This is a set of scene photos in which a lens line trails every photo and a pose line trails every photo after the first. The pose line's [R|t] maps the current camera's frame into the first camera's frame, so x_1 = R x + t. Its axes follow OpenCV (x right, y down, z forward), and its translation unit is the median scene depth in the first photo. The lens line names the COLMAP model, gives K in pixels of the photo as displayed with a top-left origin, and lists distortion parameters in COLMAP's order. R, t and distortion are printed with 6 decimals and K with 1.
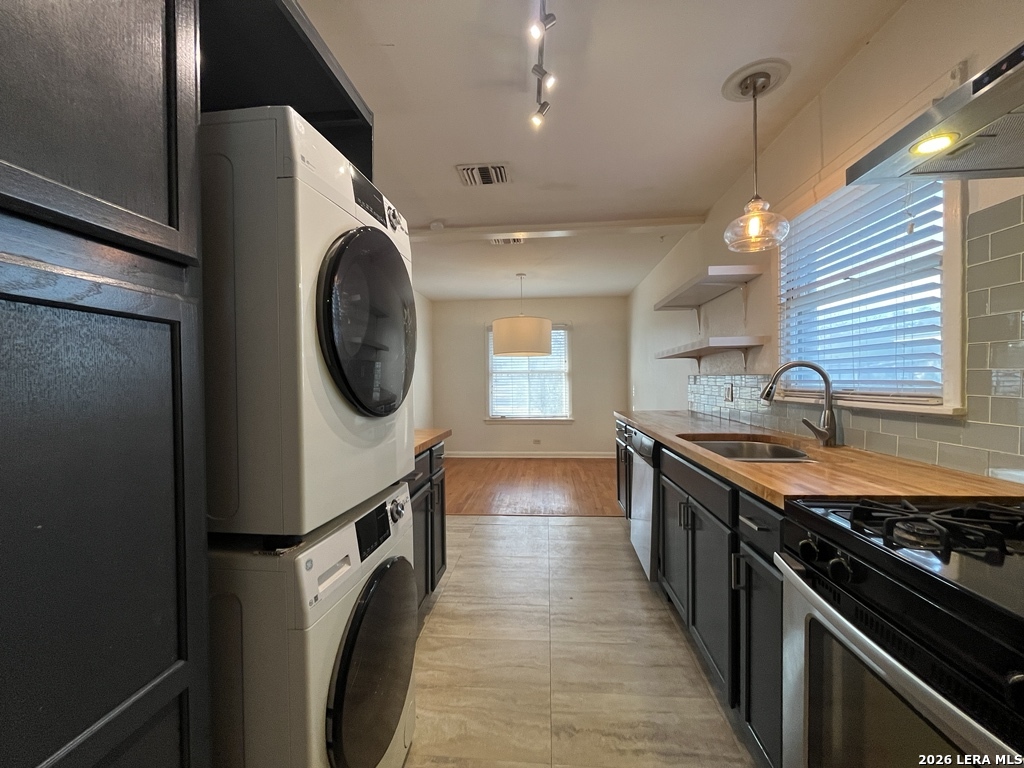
lens RADIAL K [[413.1, 0, 510.5], [0, 413.1, 380.4], [0, 0, 1]] dist [-0.001578, -0.000250]
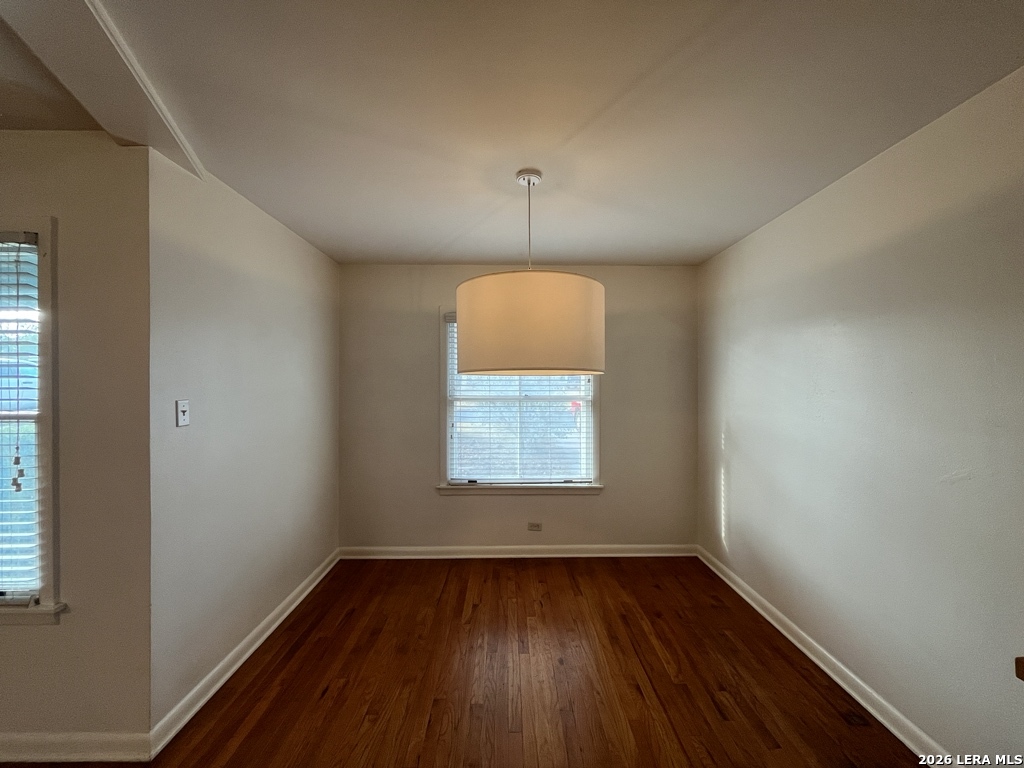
lens RADIAL K [[413.1, 0, 518.5], [0, 413.1, 381.1], [0, 0, 1]] dist [-0.001578, -0.000250]
pose [[0.993397, 0.012816, 0.114012, -0.021985], [-0.010427, 0.999714, -0.021525, -0.032680], [-0.114255, 0.020194, 0.993246, 0.459778]]
